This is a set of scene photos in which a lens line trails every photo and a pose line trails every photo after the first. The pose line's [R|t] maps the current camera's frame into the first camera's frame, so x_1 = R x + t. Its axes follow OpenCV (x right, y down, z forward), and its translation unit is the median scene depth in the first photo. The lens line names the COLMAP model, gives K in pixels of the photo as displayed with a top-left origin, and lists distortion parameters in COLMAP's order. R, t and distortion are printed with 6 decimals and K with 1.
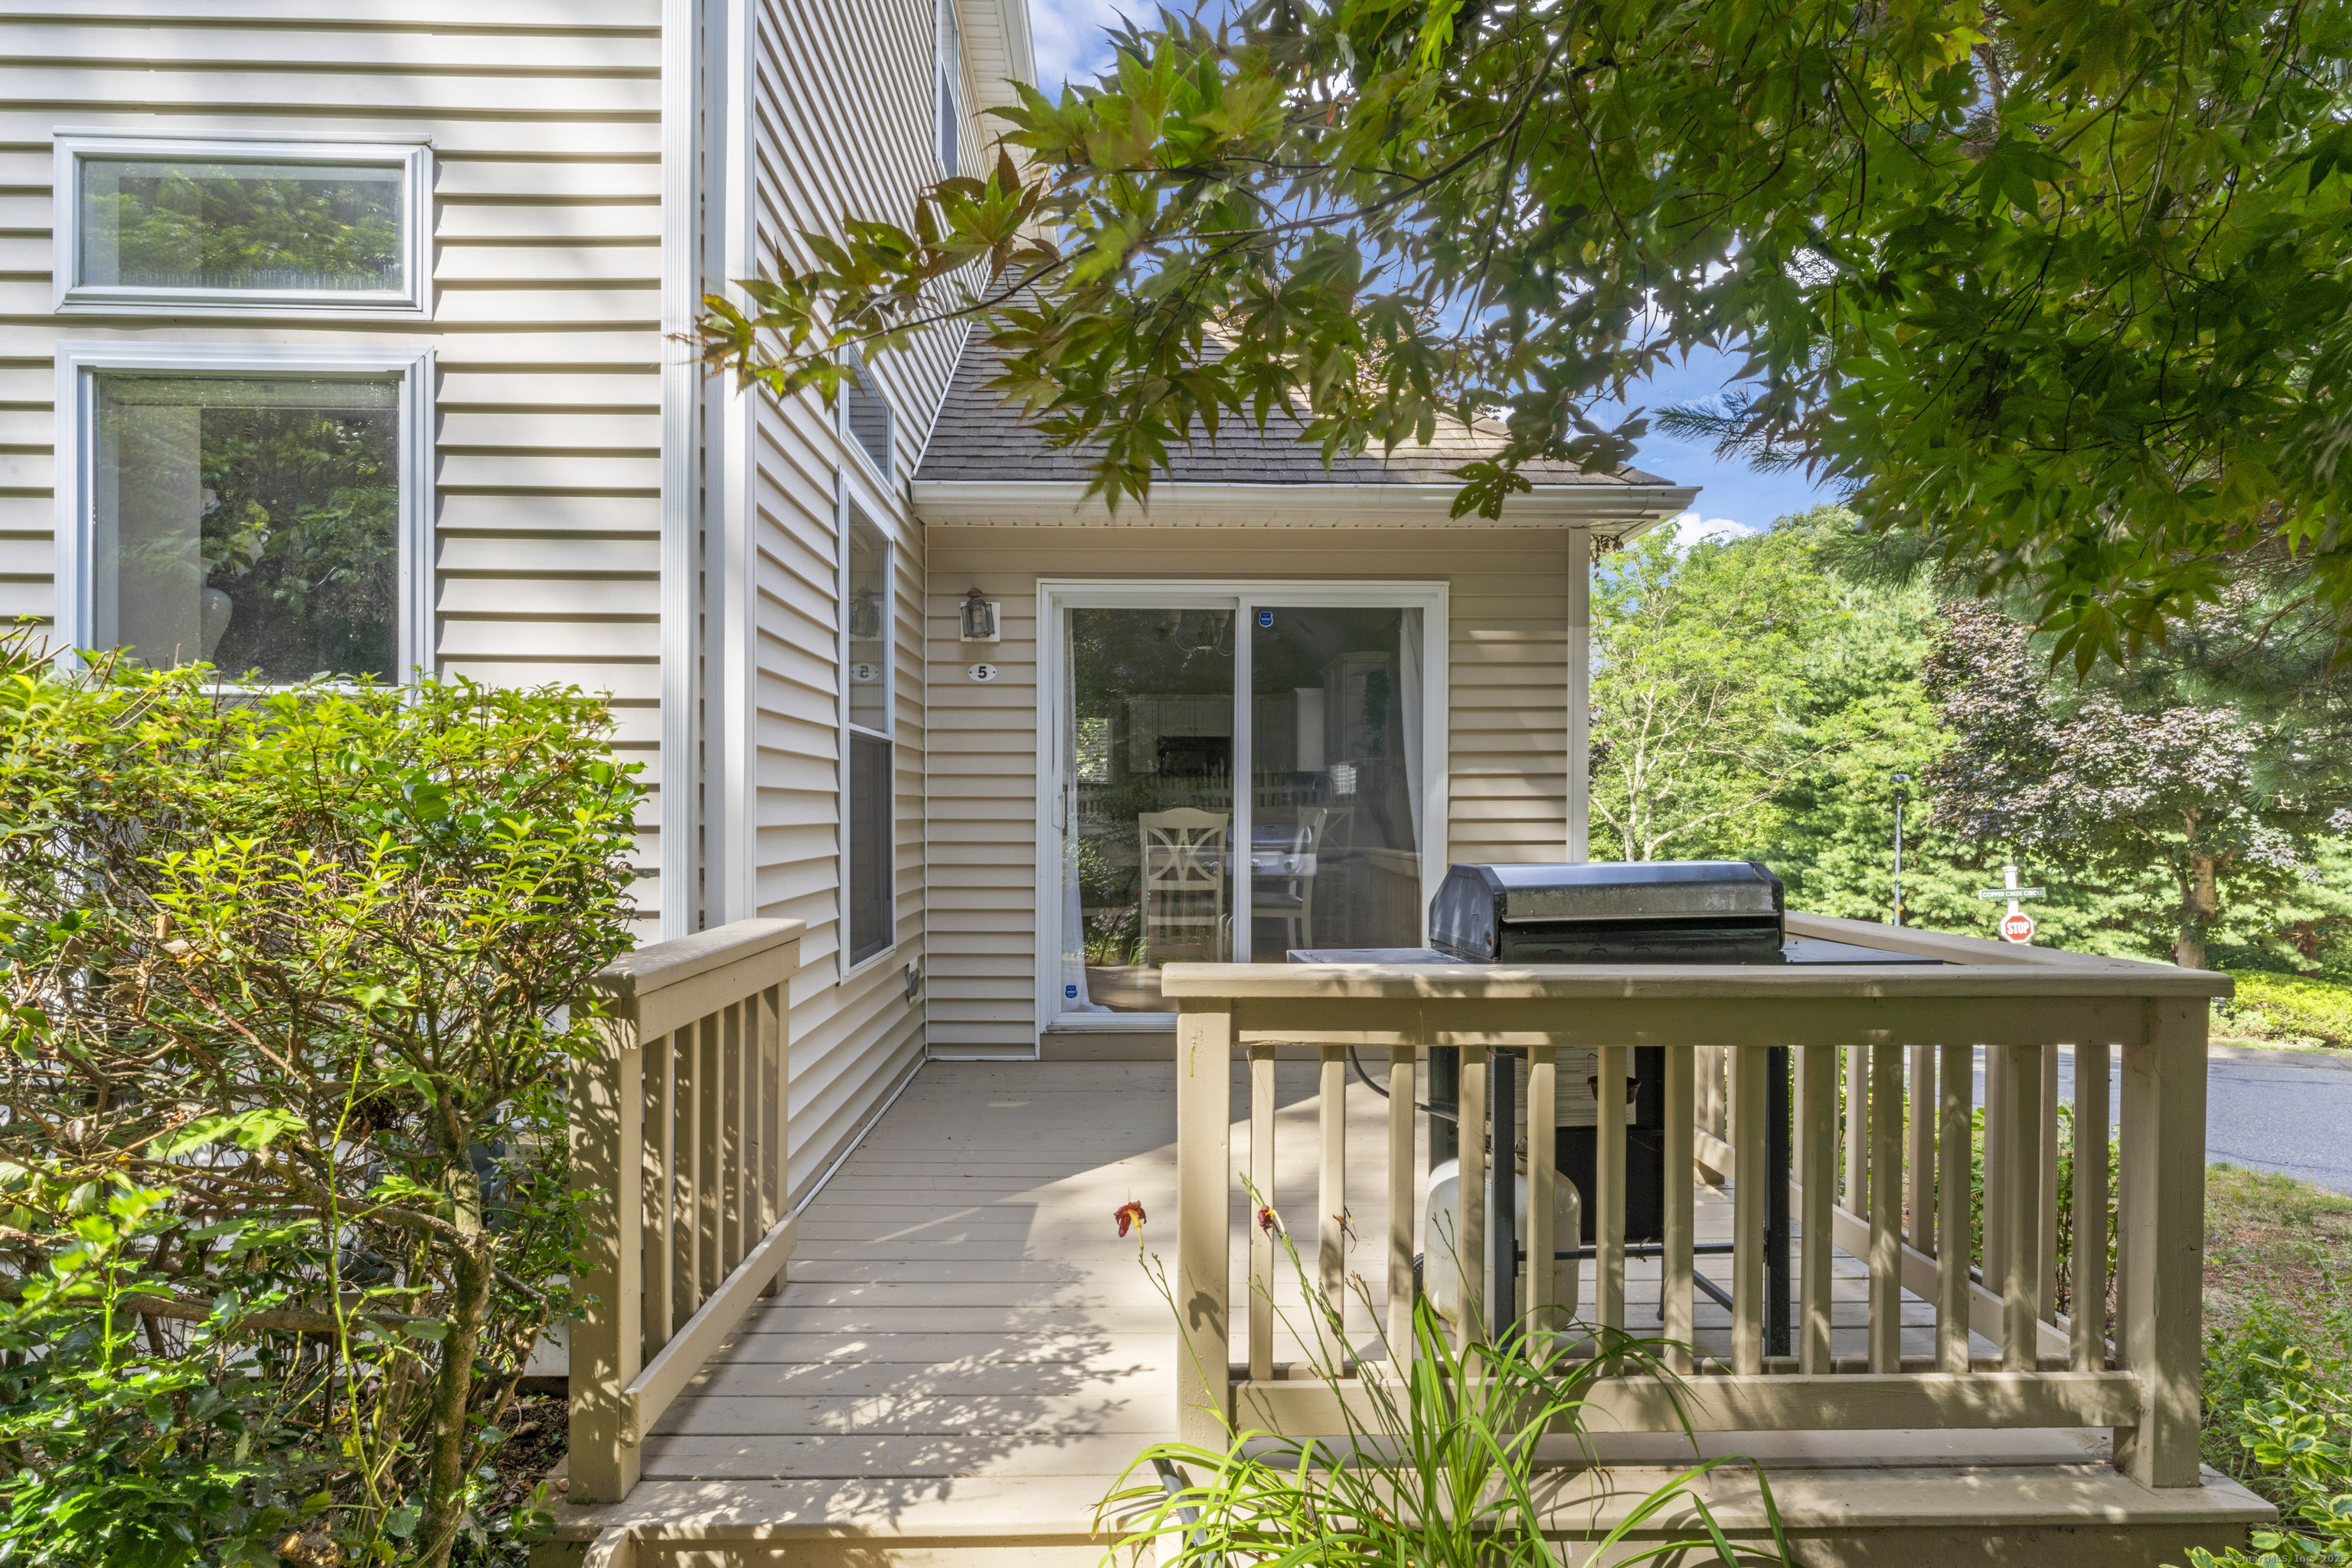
lens RADIAL K [[1223.3, 0, 1172.8], [0, 1223.3, 817.6], [0, 0, 1]] dist [-0.001876, -0.000206]
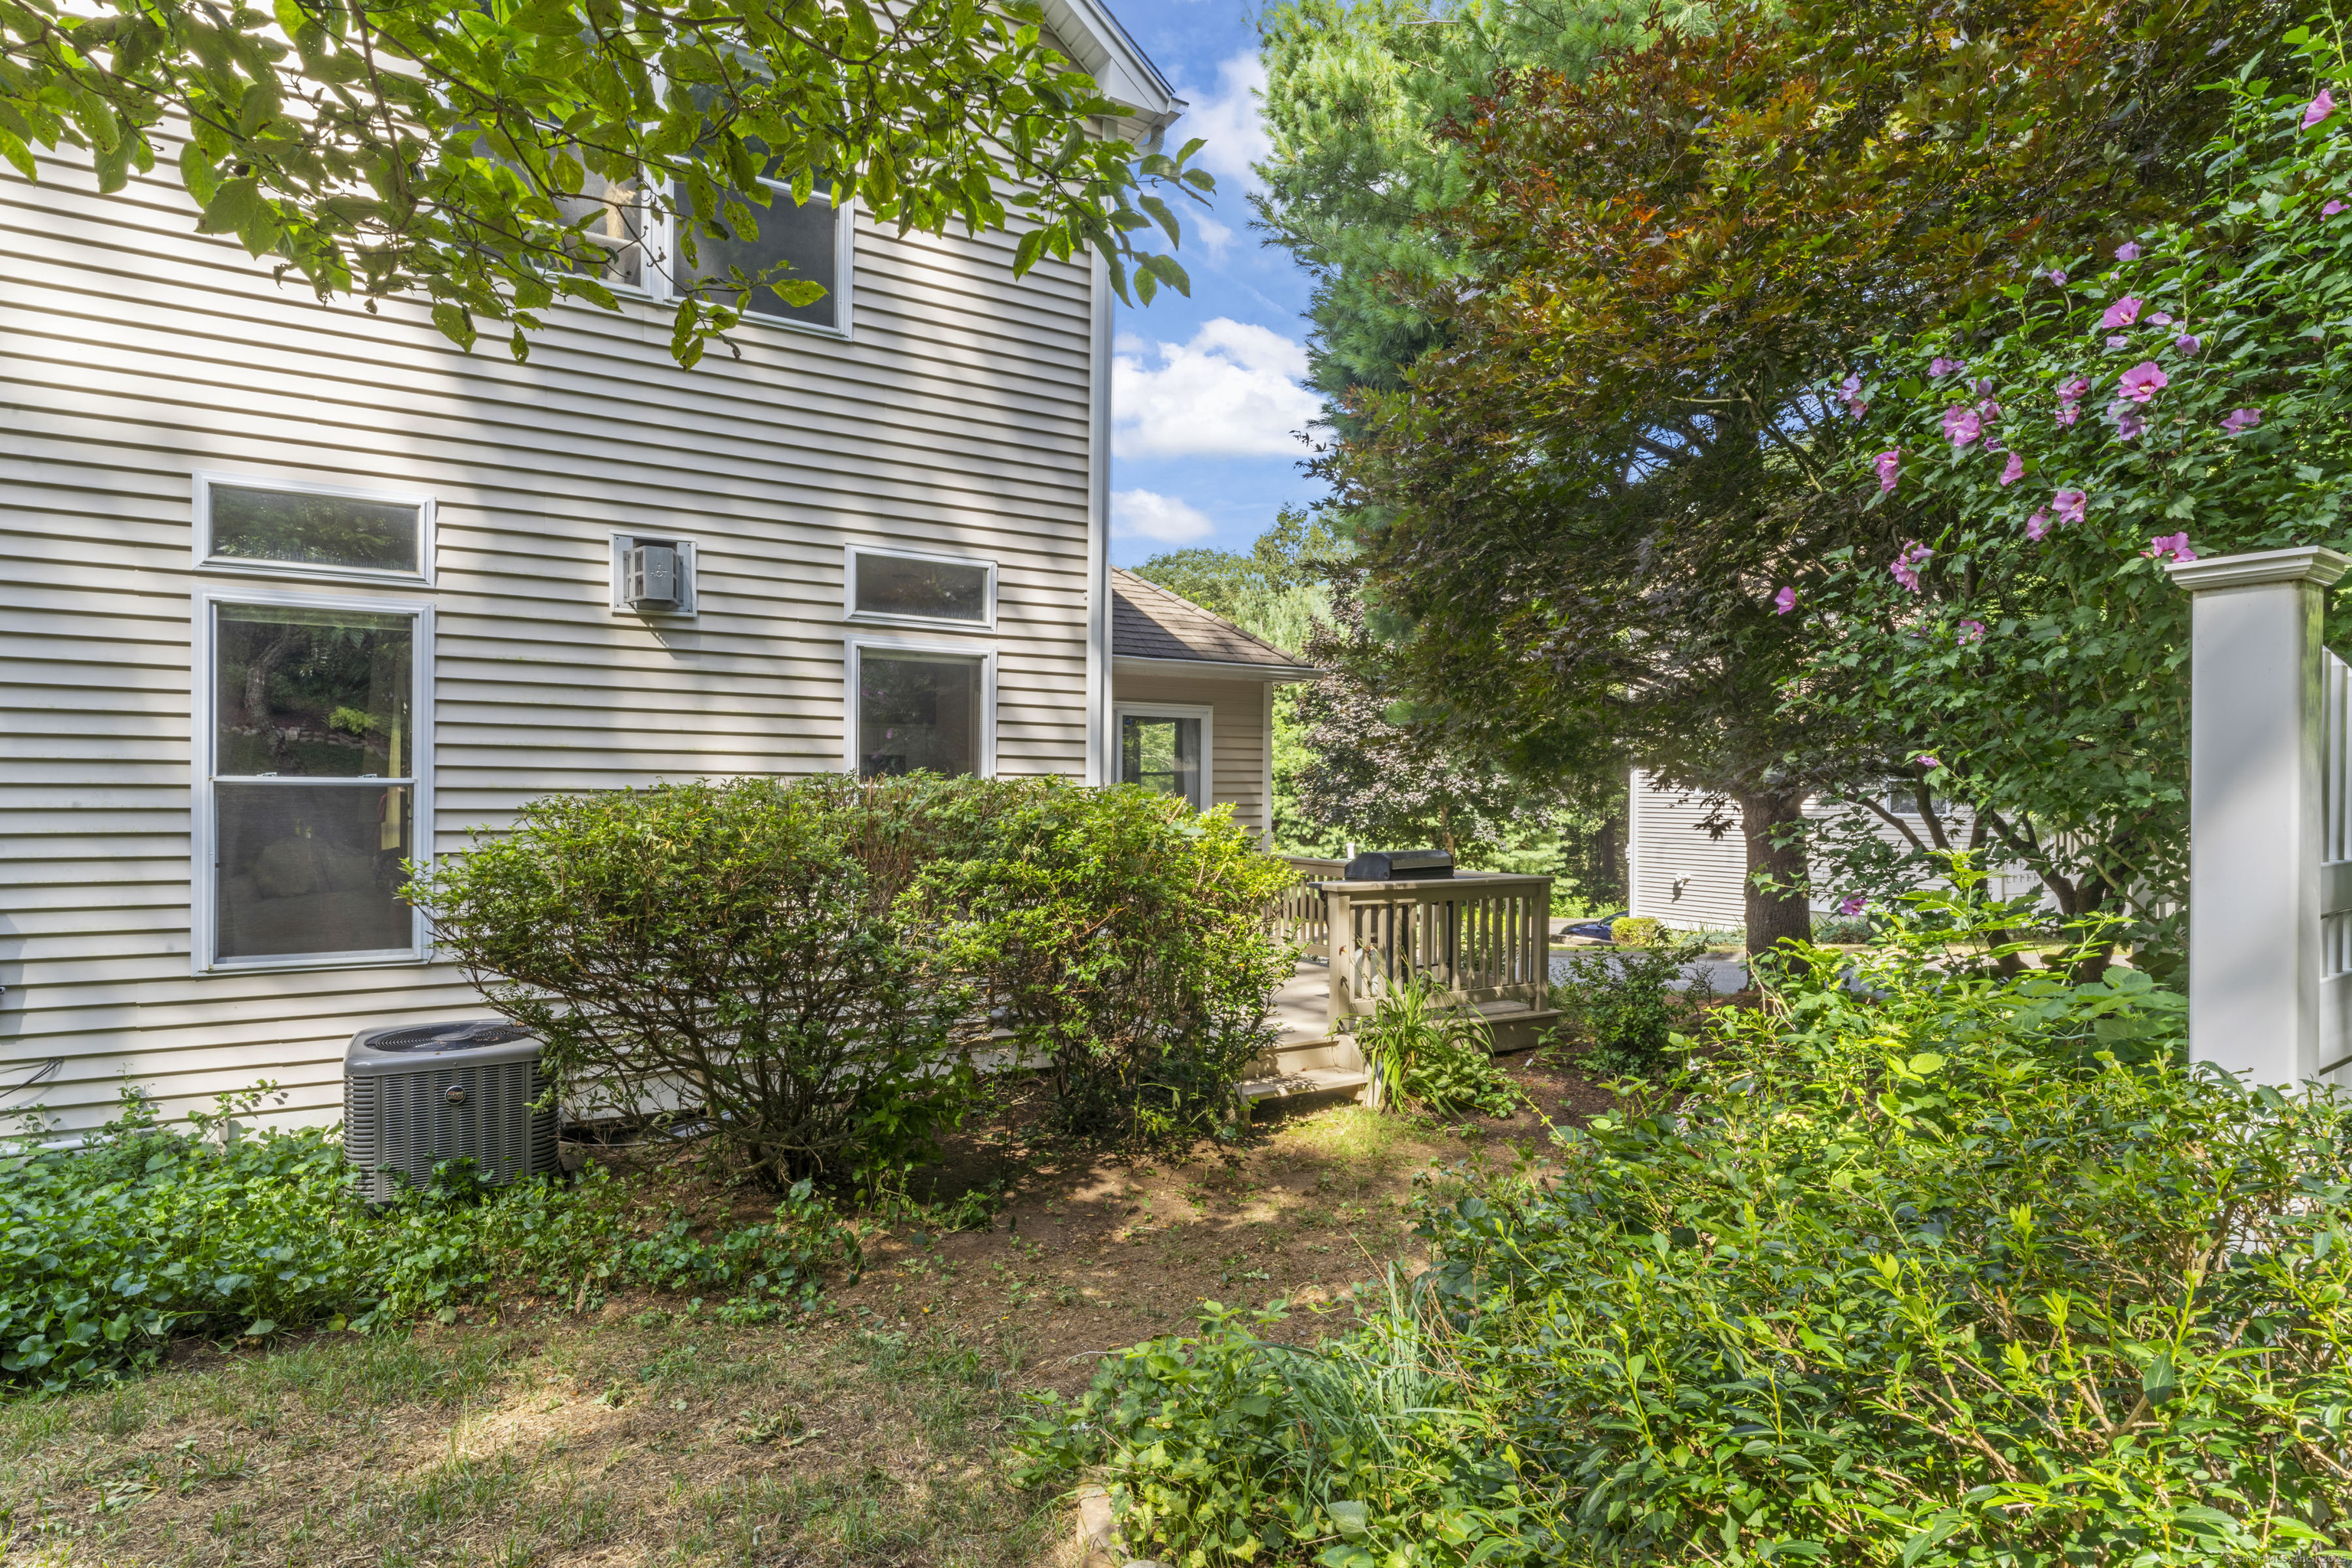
lens RADIAL K [[1223.3, 0, 1172.8], [0, 1223.3, 817.6], [0, 0, 1]] dist [-0.001876, -0.000206]
pose [[0.873699, -0.003707, 0.486453, -0.254747], [-0.004073, 0.999880, 0.014935, -0.014038], [-0.486450, -0.015030, 0.873579, -0.222530]]
